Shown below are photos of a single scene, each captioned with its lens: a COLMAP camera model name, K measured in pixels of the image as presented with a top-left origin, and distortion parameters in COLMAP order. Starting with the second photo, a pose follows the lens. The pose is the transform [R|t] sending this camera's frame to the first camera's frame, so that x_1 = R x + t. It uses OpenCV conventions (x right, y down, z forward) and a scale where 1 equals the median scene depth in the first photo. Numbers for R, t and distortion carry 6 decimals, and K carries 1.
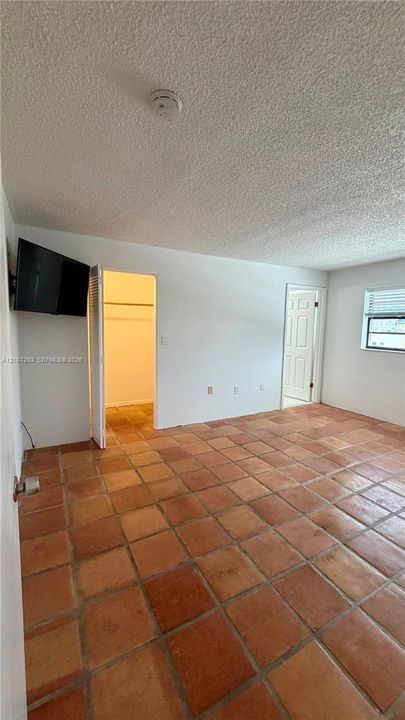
lens RADIAL K [[289.4, 0, 202.5], [0, 289.4, 360.0], [0, 0, 1]] dist [0.000323, -0.000015]
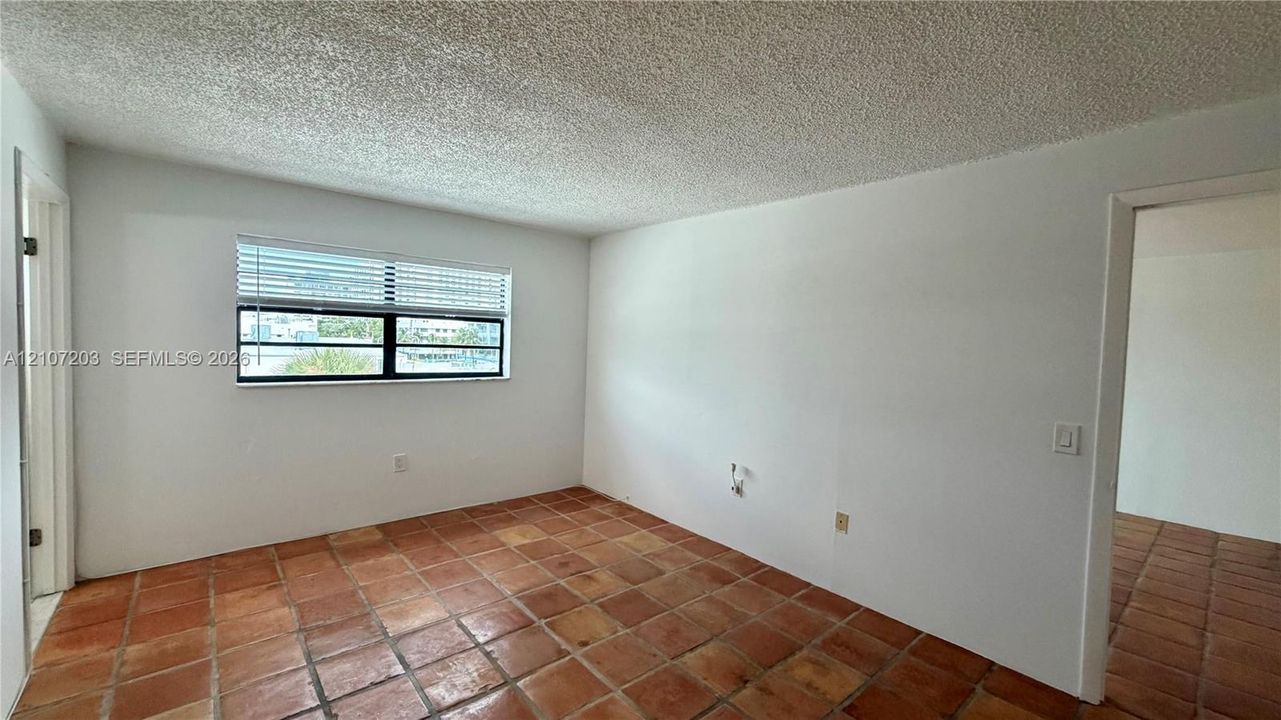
lens RADIAL K [[514.8, 0, 636.0], [0, 514.8, 364.5], [0, 0, 1]] dist [0.000323, -0.000015]
pose [[-0.204286, -0.074630, 0.976062, -0.256963], [0.080356, 0.992446, 0.092701, -0.094954], [-0.975608, 0.097370, -0.196746, 0.652171]]
